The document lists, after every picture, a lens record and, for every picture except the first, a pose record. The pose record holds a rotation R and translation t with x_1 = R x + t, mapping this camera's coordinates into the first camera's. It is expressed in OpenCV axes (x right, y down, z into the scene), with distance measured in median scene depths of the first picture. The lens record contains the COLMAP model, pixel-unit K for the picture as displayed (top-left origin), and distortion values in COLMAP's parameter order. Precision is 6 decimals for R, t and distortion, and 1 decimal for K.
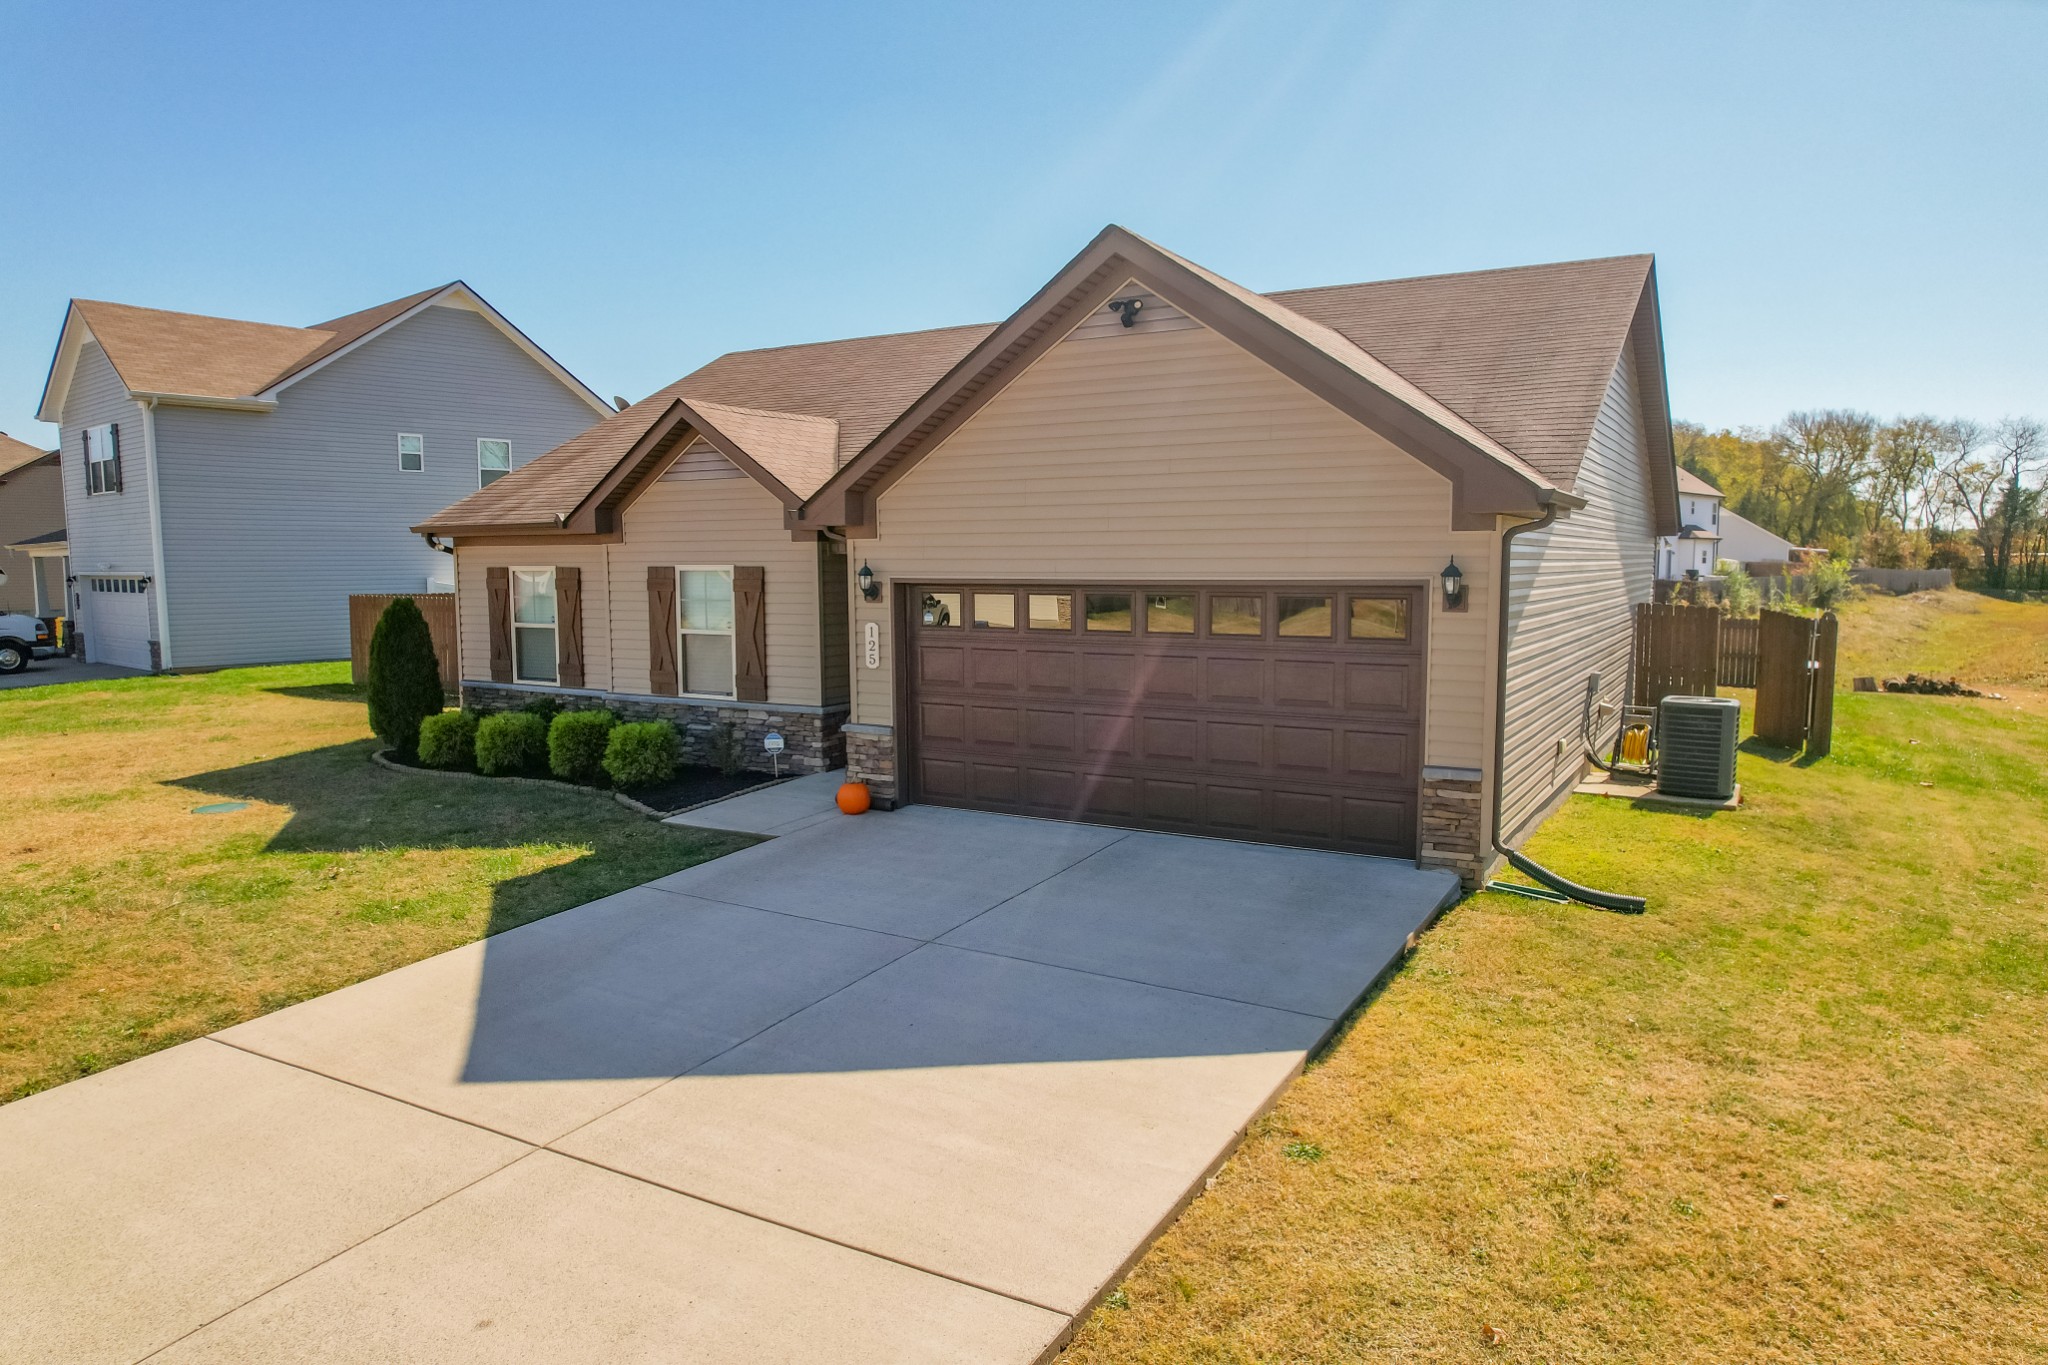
lens RADIAL K [[1307.6, 0, 1021.8], [0, 1307.6, 701.9], [0, 0, 1]] dist [-0.068849, 0.062037]
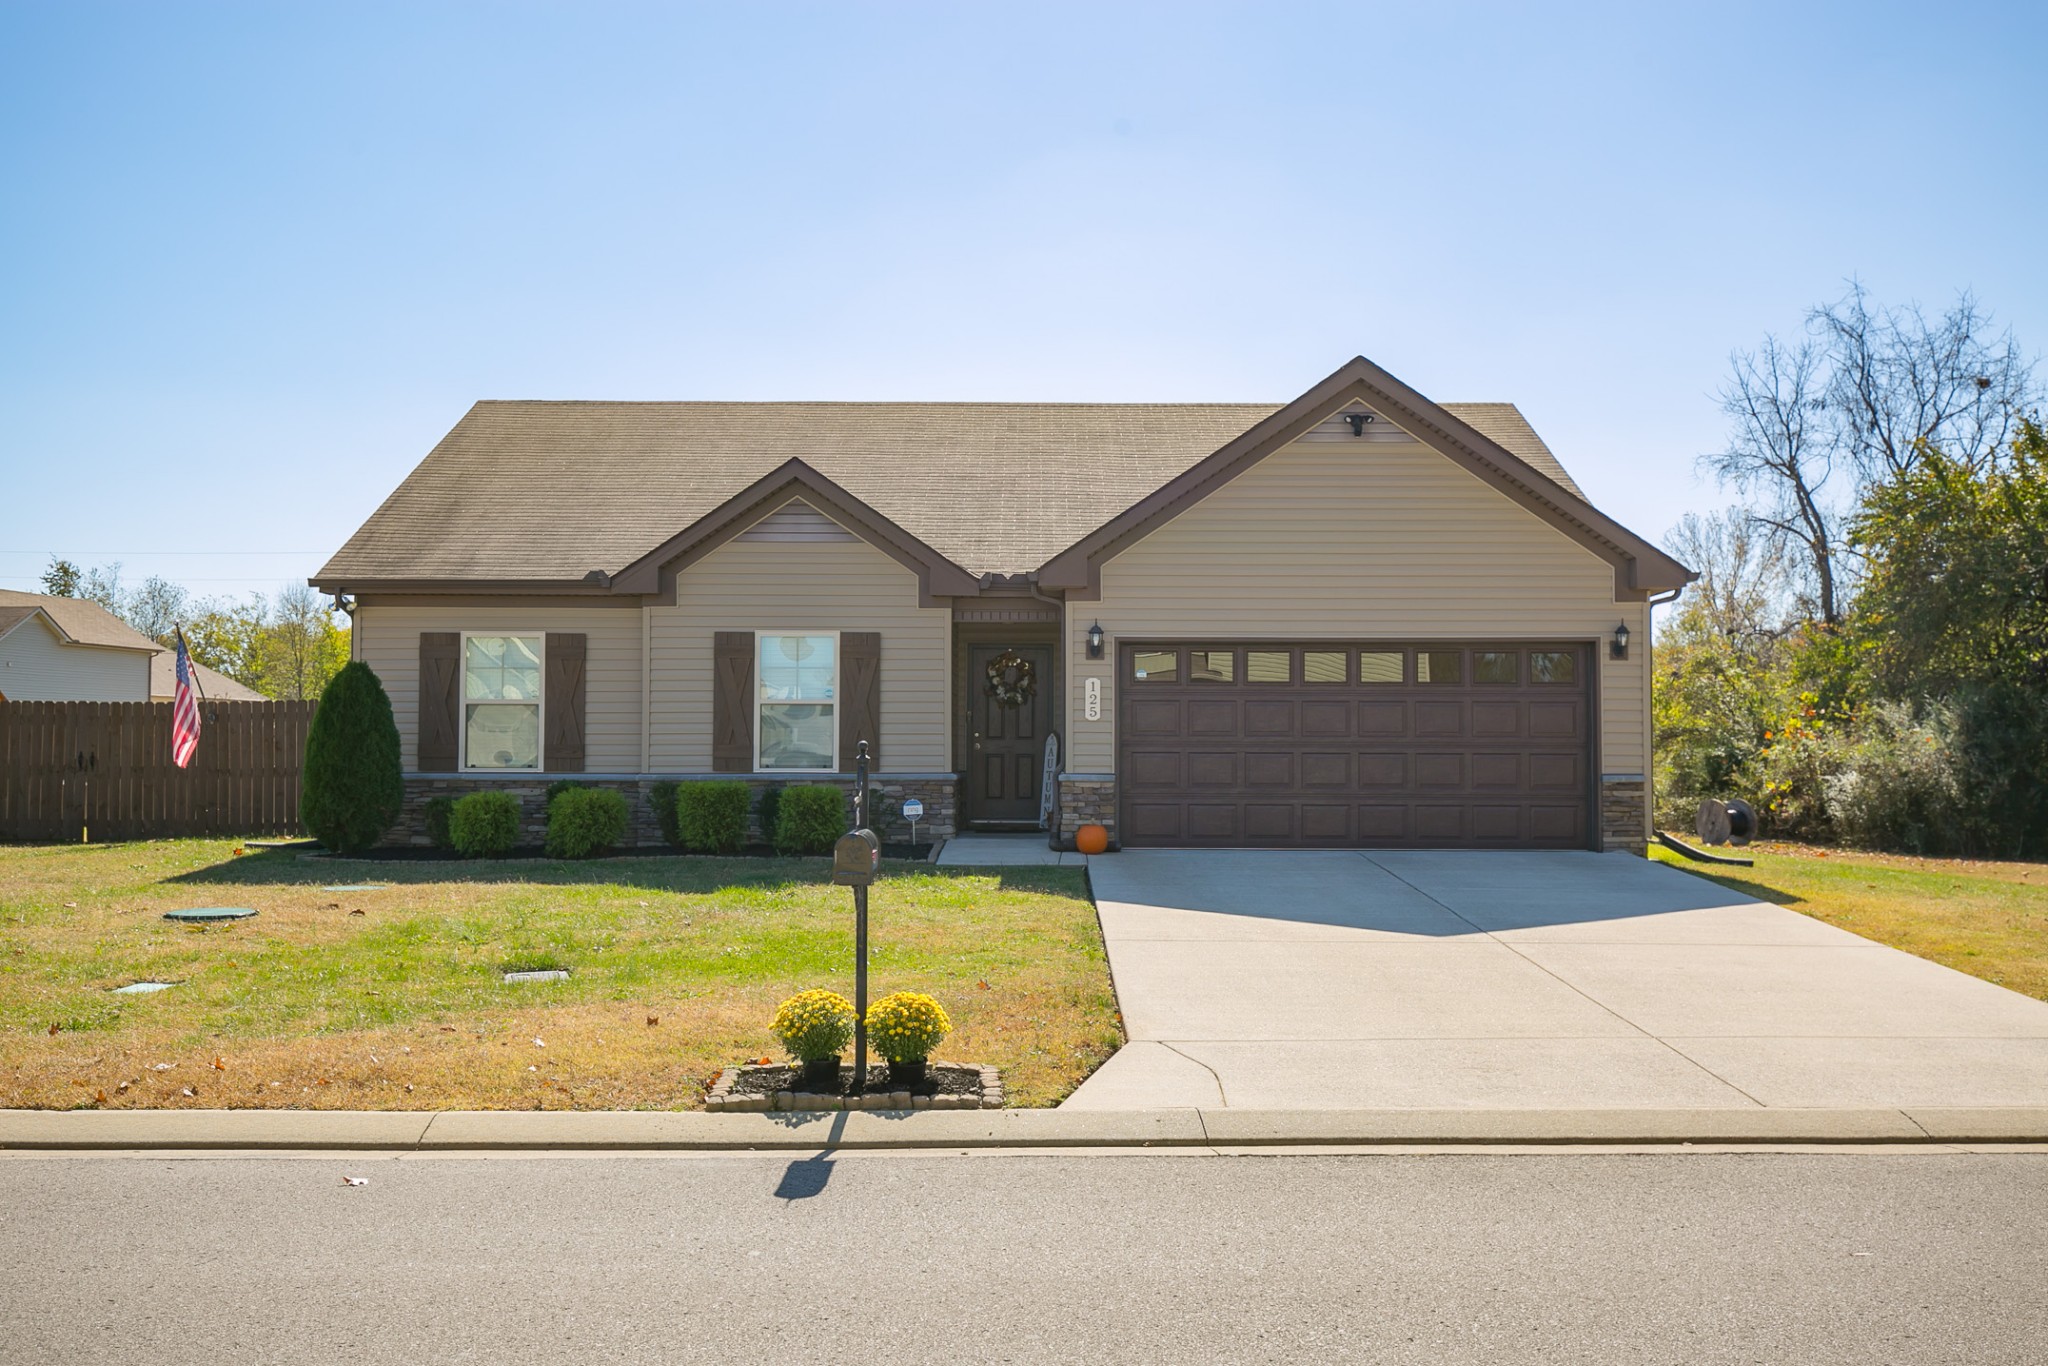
lens RADIAL K [[1900.8, 0, 1024.0], [0, 1900.8, 683.0], [0, 0, 1]] dist [-0.005641, 0.004156]
pose [[0.865072, 0.025058, 0.501022, -0.736114], [0.048122, 0.990000, -0.132603, 0.115490], [-0.499335, 0.138821, 0.855215, -0.245462]]
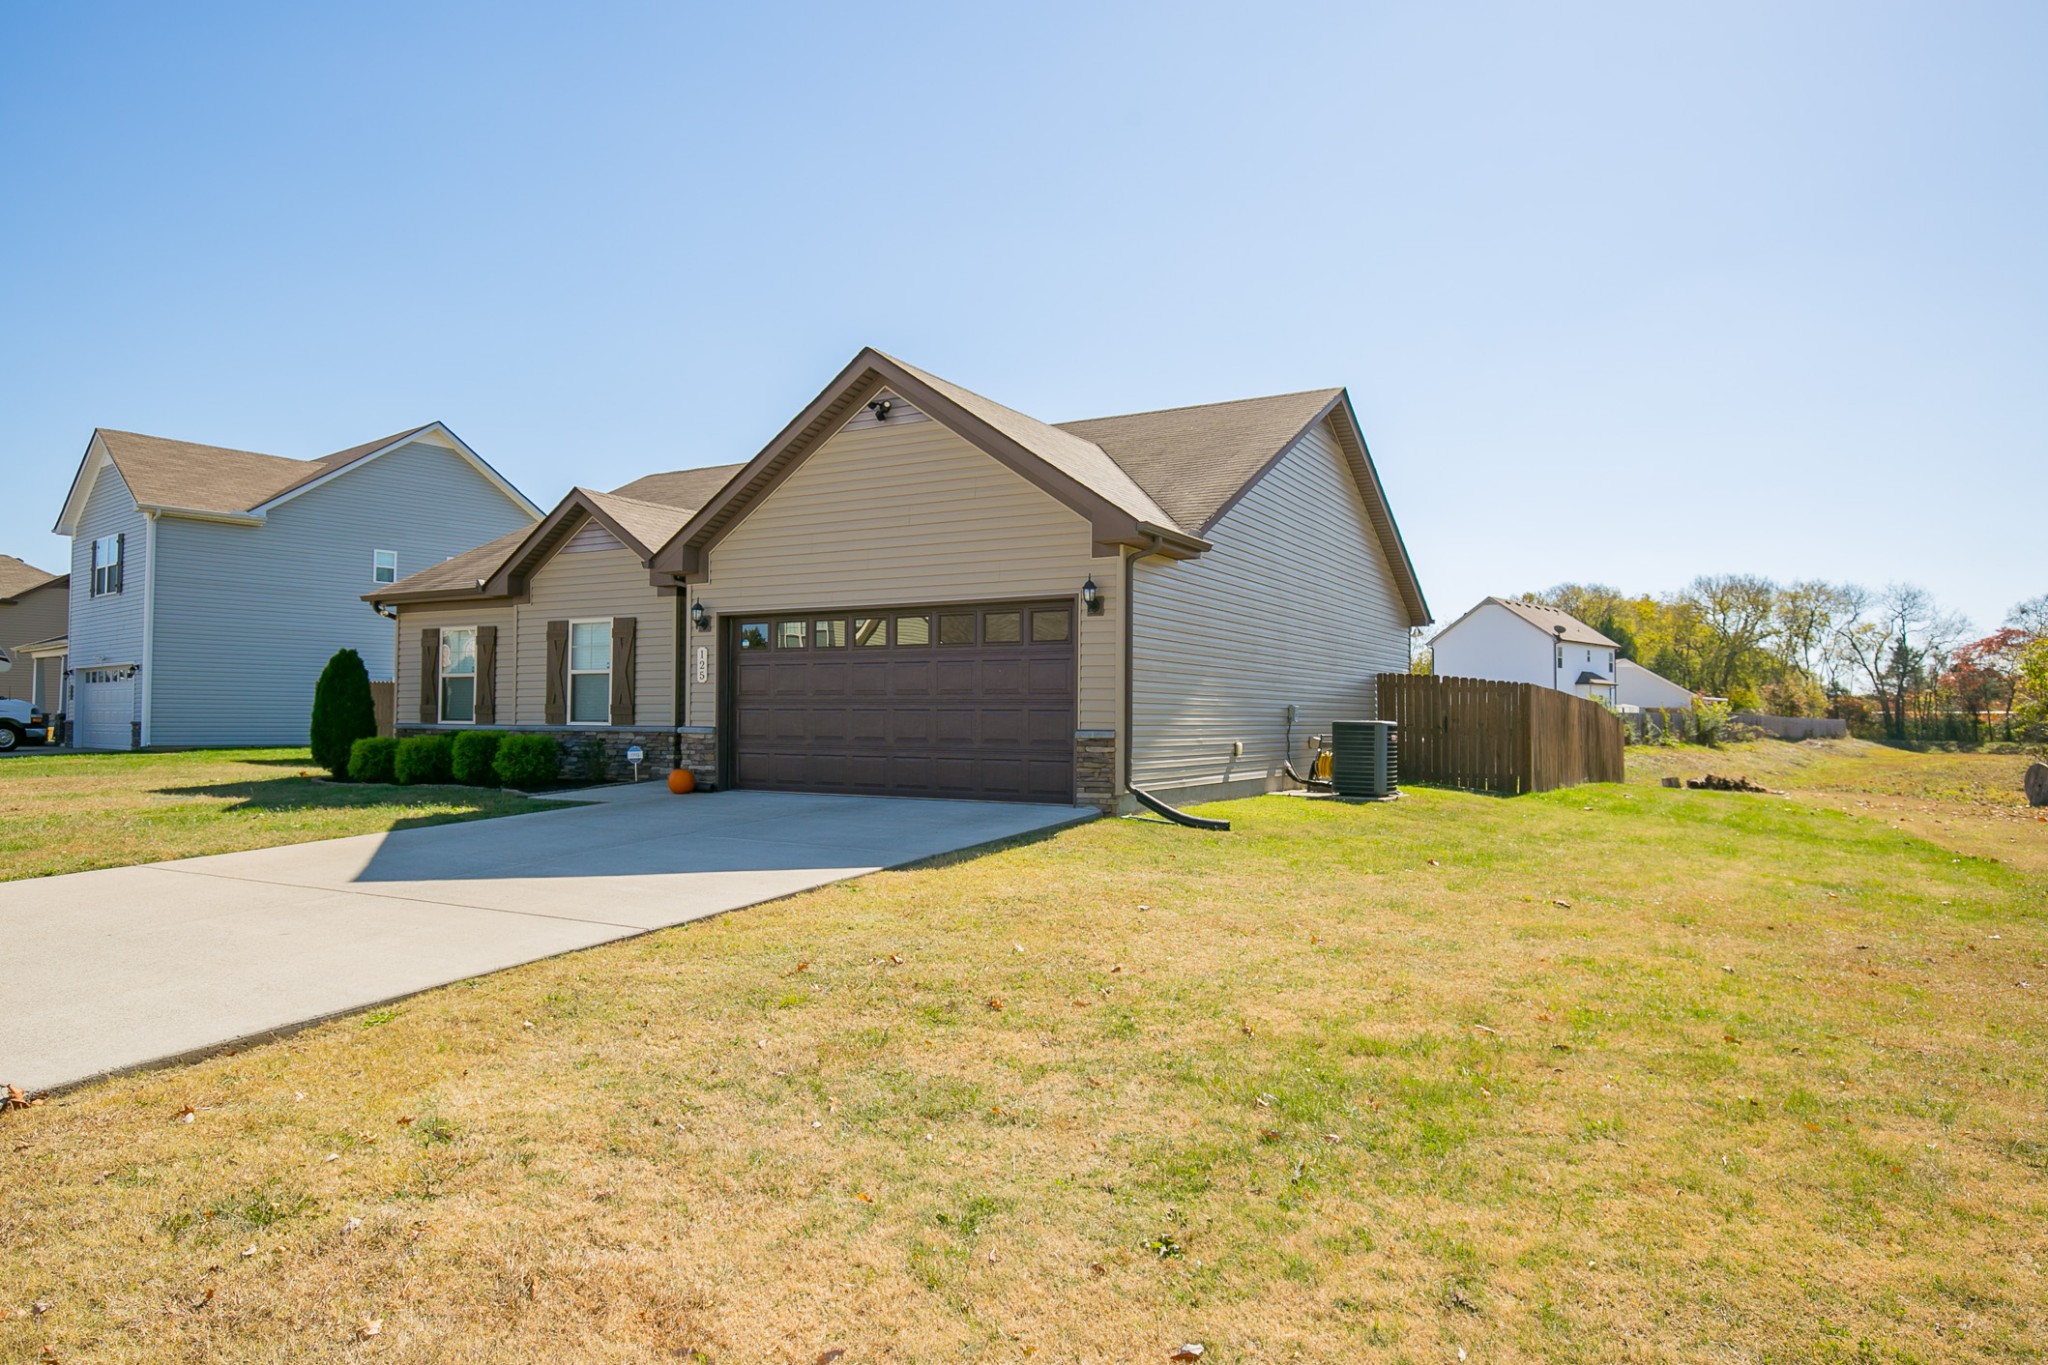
lens RADIAL K [[1258.6, 0, 1024.0], [0, 1258.6, 682.5], [0, 0, 1]] dist [-0.010088, 0.001823]
pose [[0.999782, 0.010503, 0.018037, 0.141104], [-0.007920, 0.990437, -0.137739, 0.111279], [-0.019311, 0.137566, 0.990304, -0.186078]]
